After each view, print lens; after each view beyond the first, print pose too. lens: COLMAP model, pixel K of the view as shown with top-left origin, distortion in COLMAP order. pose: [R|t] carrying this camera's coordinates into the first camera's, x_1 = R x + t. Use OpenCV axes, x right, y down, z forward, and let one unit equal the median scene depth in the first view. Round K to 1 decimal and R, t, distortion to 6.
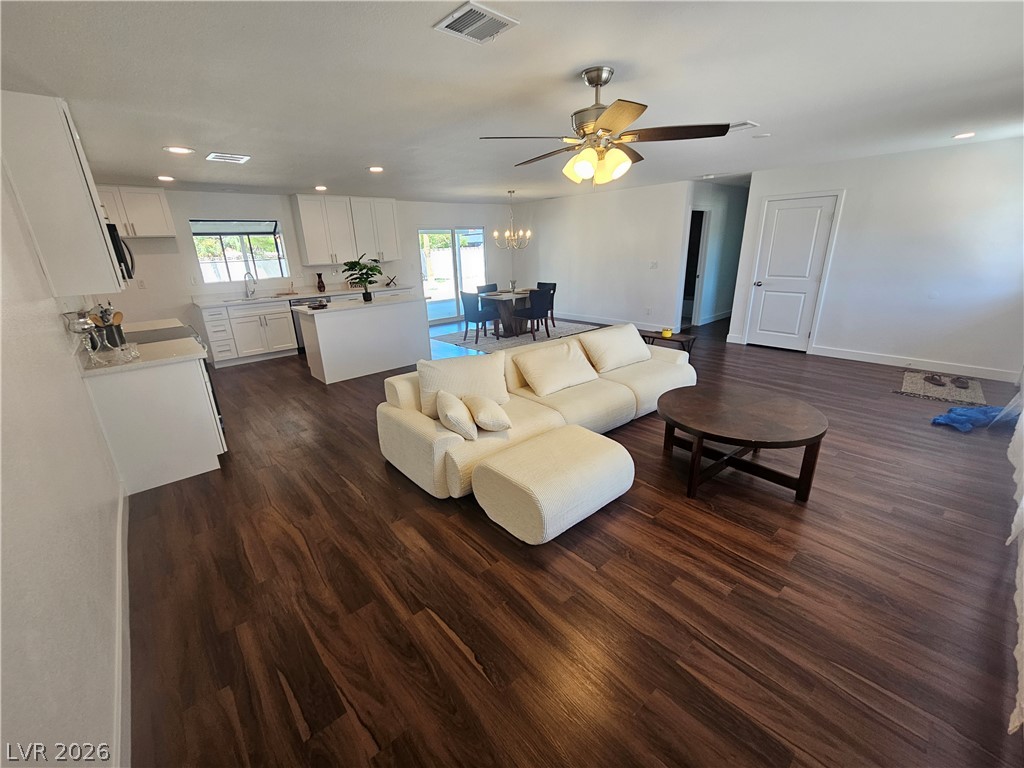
lens RADIAL K [[422.3, 0, 518.2], [0, 422.3, 388.2], [0, 0, 1]] dist [-0.010013, 0.004243]
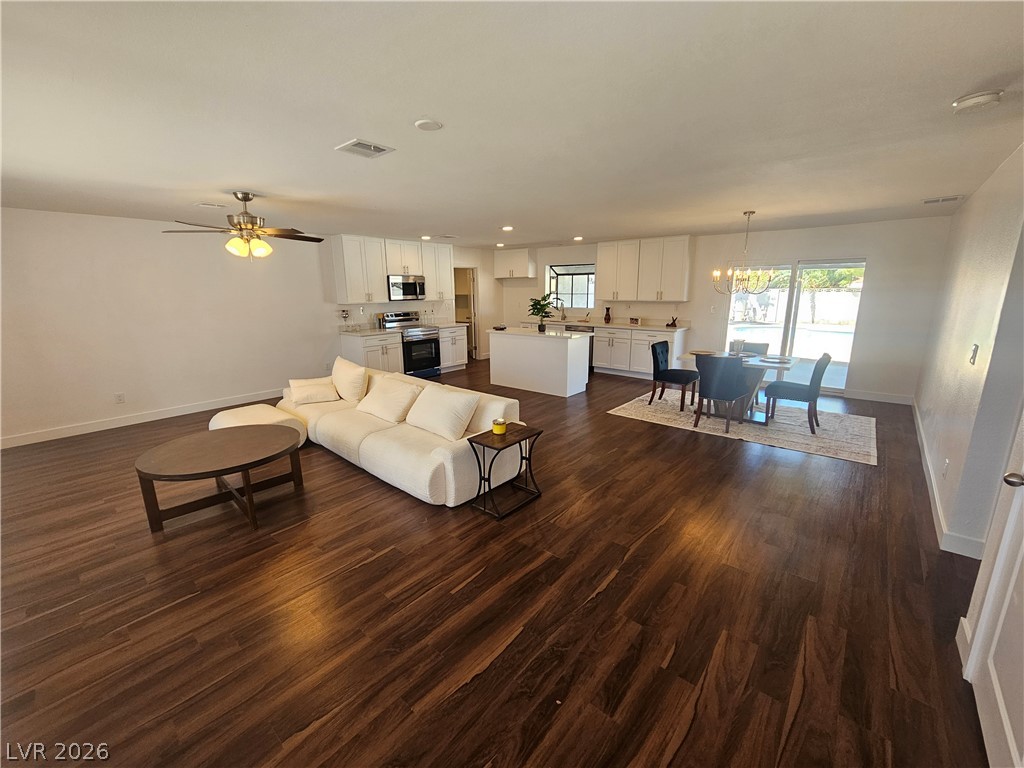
lens RADIAL K [[422.3, 0, 511.6], [0, 422.3, 385.3], [0, 0, 1]] dist [-0.010013, 0.004243]
pose [[0.138857, 0.251621, -0.957813, 0.715962], [-0.313731, 0.928542, 0.198449, -0.243641], [0.939304, 0.272939, 0.207876, 0.628337]]
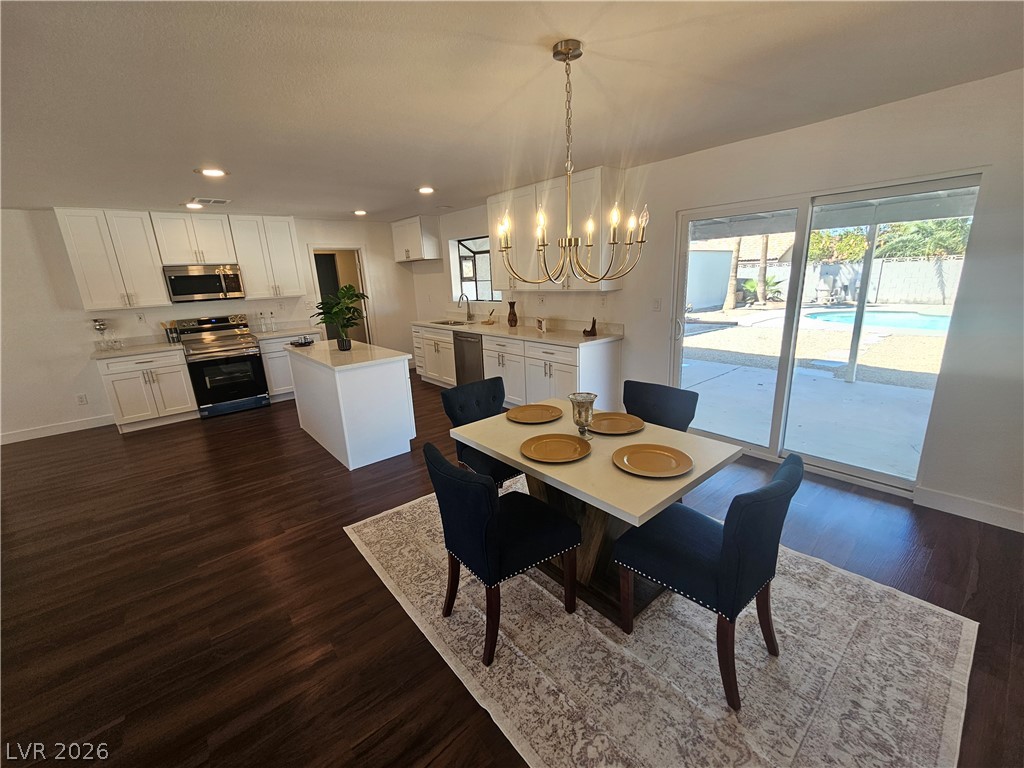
lens RADIAL K [[422.3, 0, 512.8], [0, 422.3, 387.0], [0, 0, 1]] dist [-0.010013, 0.004243]
pose [[-0.034272, 0.292951, -0.955513, 0.295221], [-0.276243, 0.916051, 0.290760, -0.385660], [0.960477, 0.273918, 0.049531, 1.107284]]
